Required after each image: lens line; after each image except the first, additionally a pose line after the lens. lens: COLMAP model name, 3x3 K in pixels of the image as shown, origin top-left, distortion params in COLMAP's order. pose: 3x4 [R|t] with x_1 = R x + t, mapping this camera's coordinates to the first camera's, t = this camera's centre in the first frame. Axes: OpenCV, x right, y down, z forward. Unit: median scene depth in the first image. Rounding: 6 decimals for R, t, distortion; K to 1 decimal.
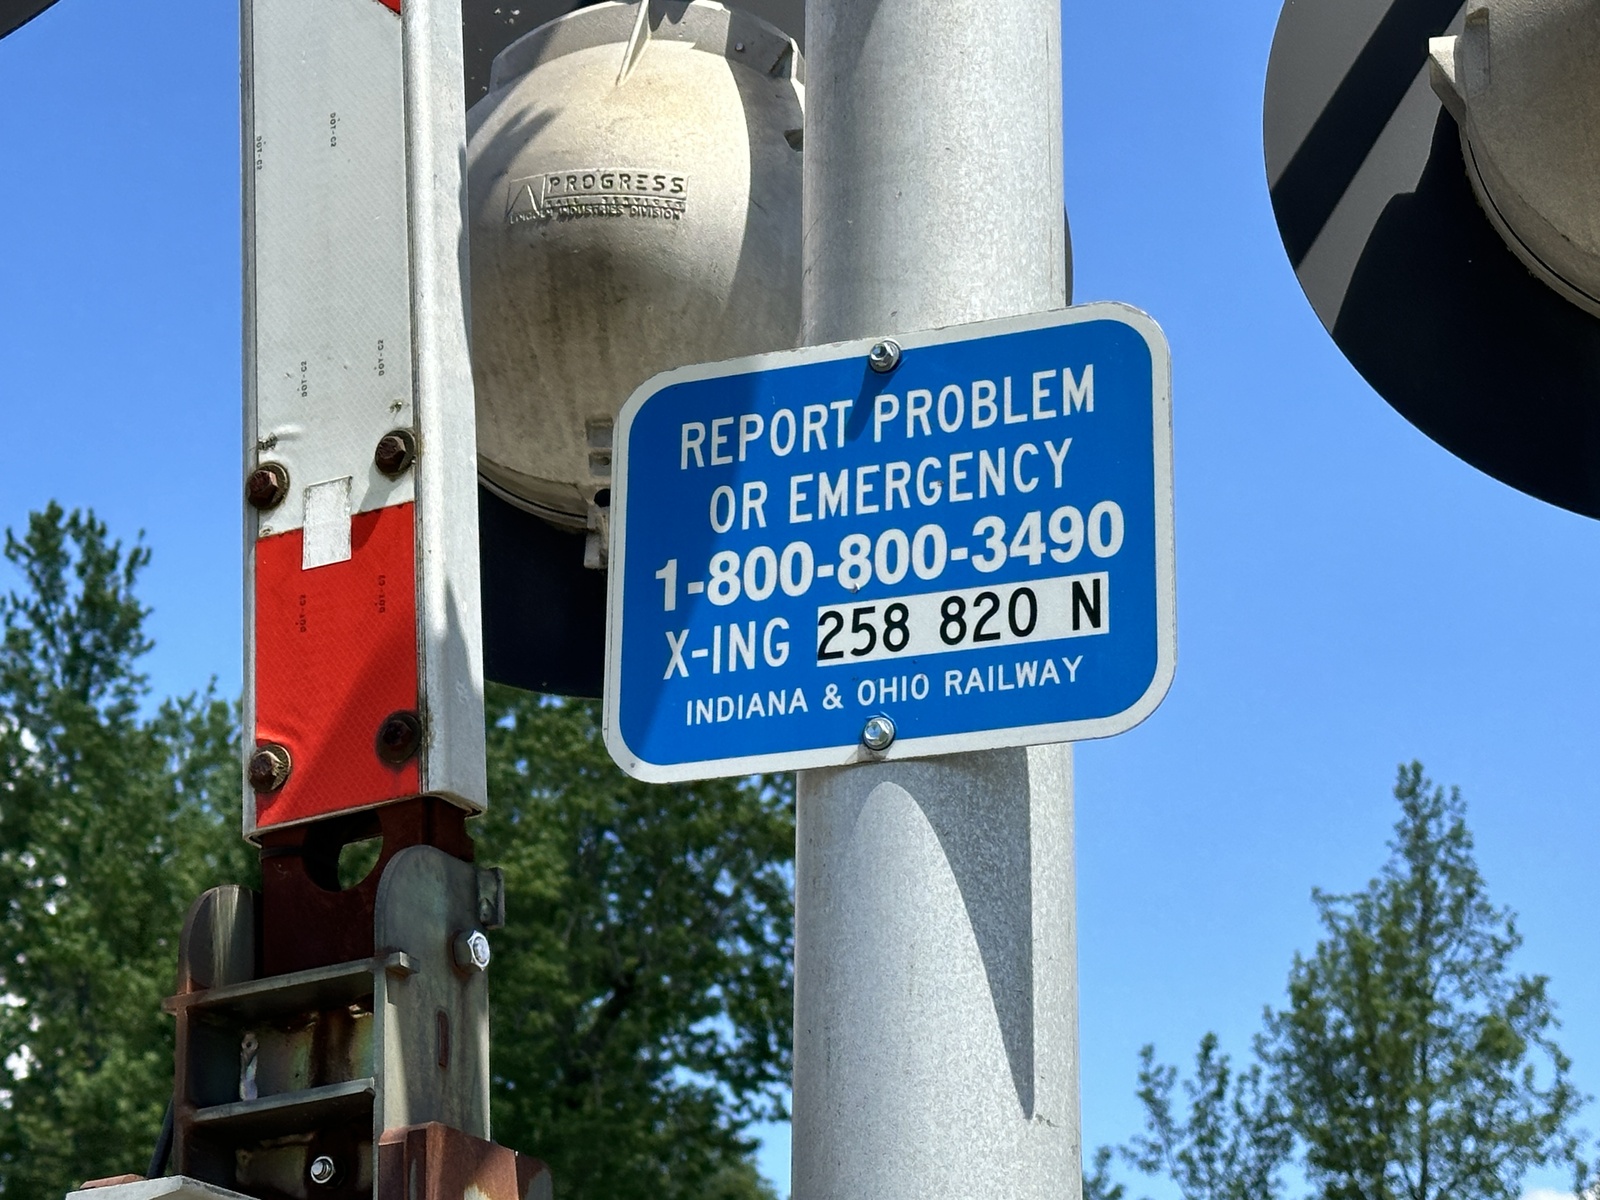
lens RADIAL K [[3478.8, 0, 800.0], [0, 3478.8, 600.0], [0, 0, 1]] dist [0.157443, 0.089632]
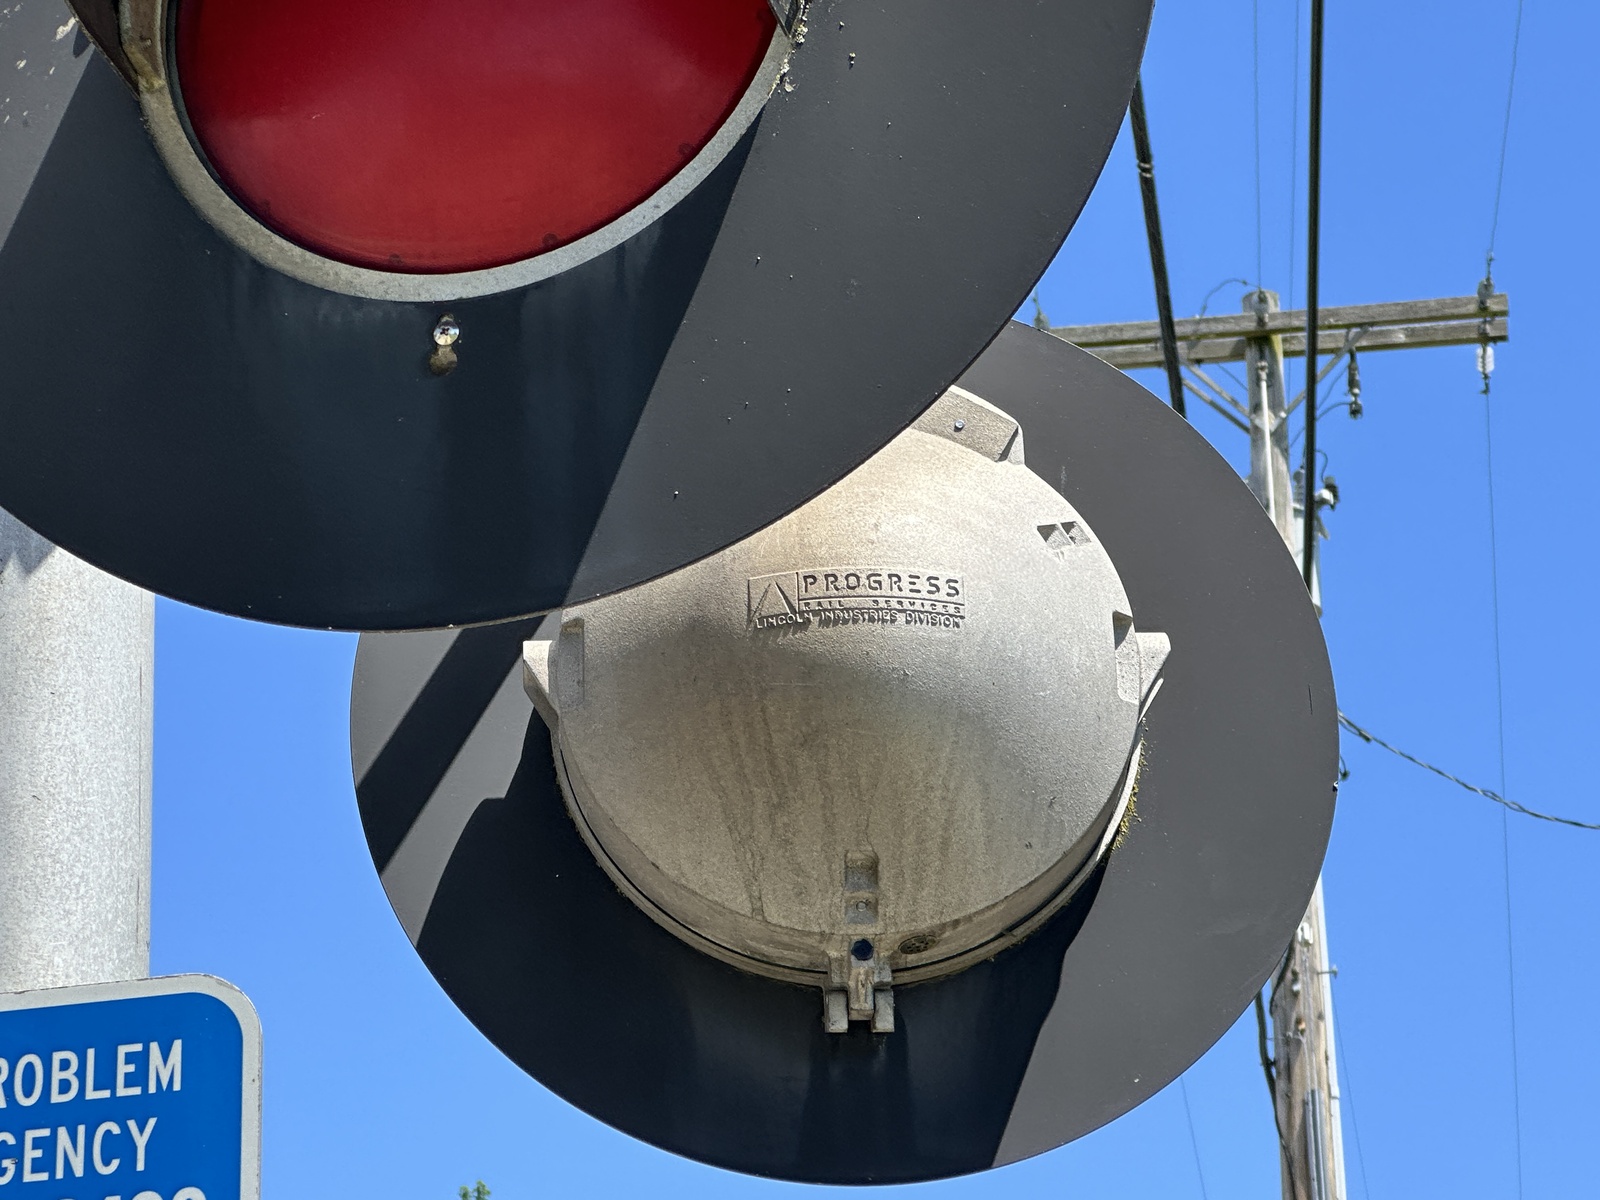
lens RADIAL K [[4454.2, 0, 800.6], [0, 4454.2, 515.1], [0, 0, 1]] dist [0.123664, 1.393471]
pose [[0.968798, 0.050701, 0.242609, -0.058280], [-0.026328, 0.994367, -0.102672, -0.087604], [-0.246448, 0.093081, 0.964676, -0.258561]]
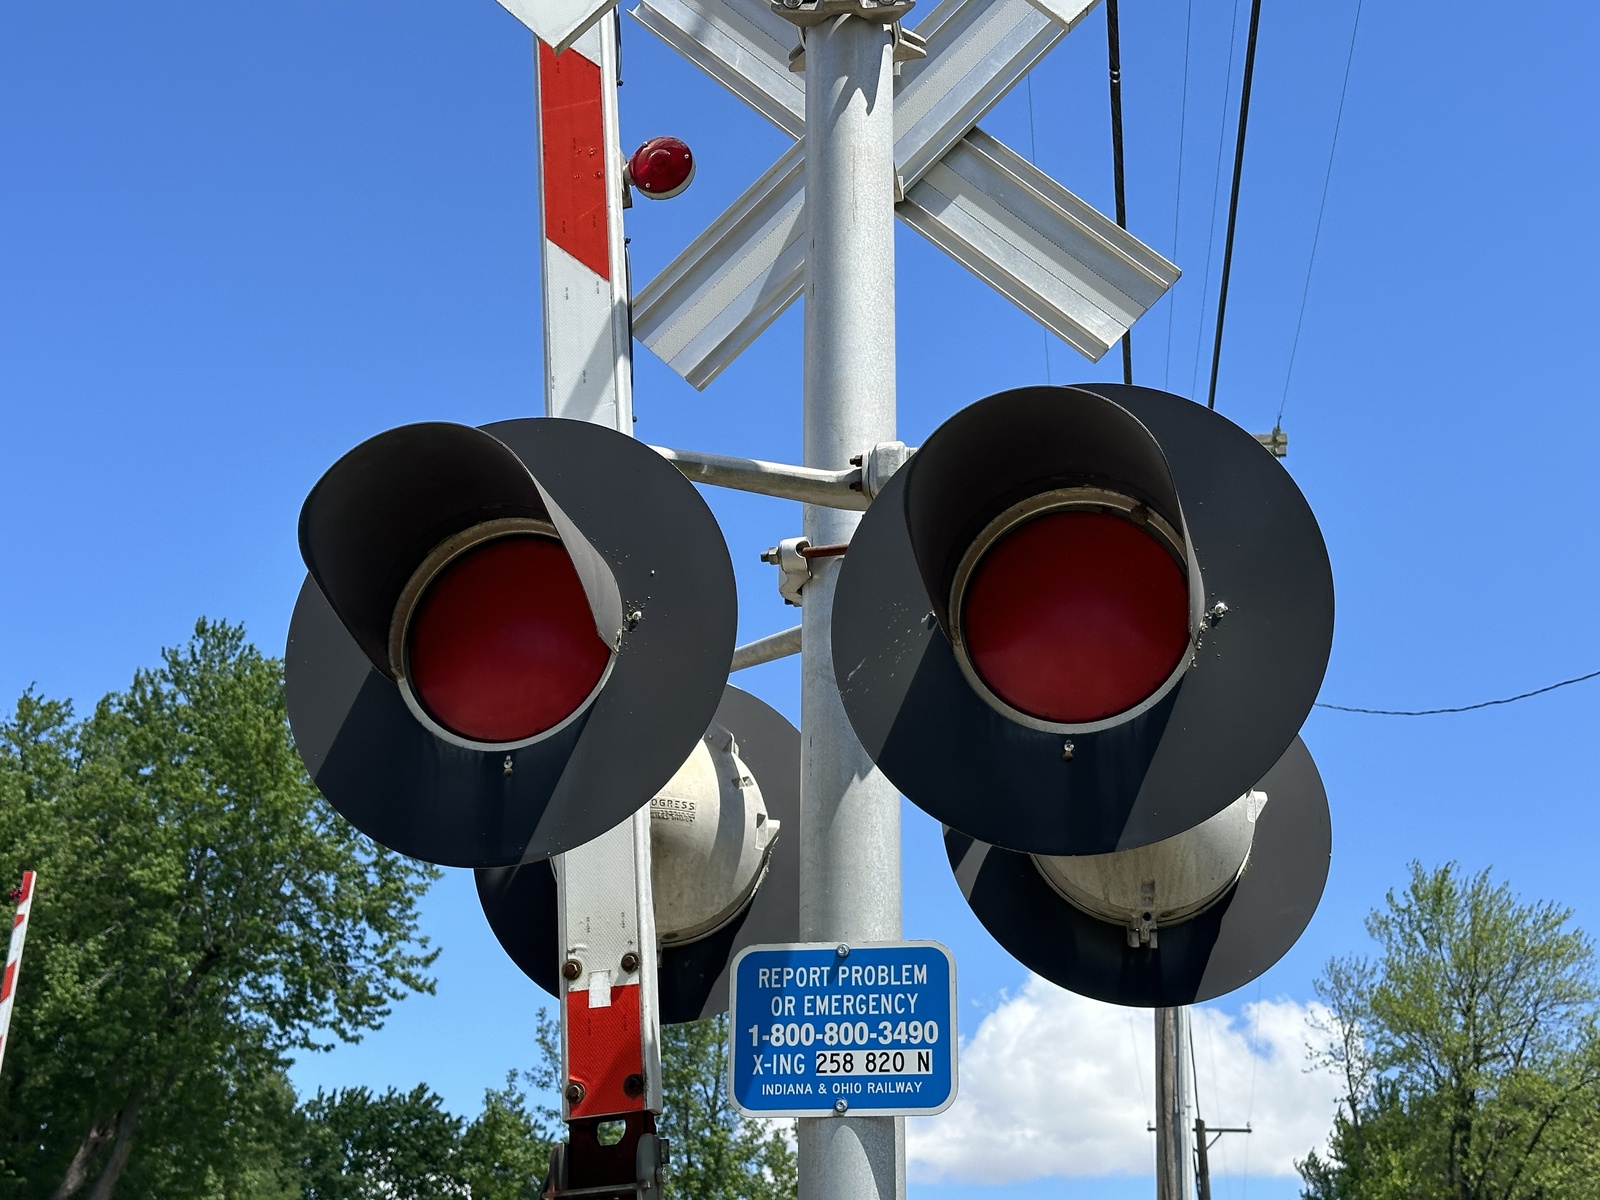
lens RADIAL K [[2241.0, 0, 797.4], [0, 2241.0, 550.5], [0, 0, 1]] dist [0.055193, 0.034081]
pose [[0.976499, 0.086149, 0.197557, -0.369577], [-0.072360, 0.994479, -0.075998, -0.239443], [-0.203013, 0.059917, 0.977341, -0.659481]]
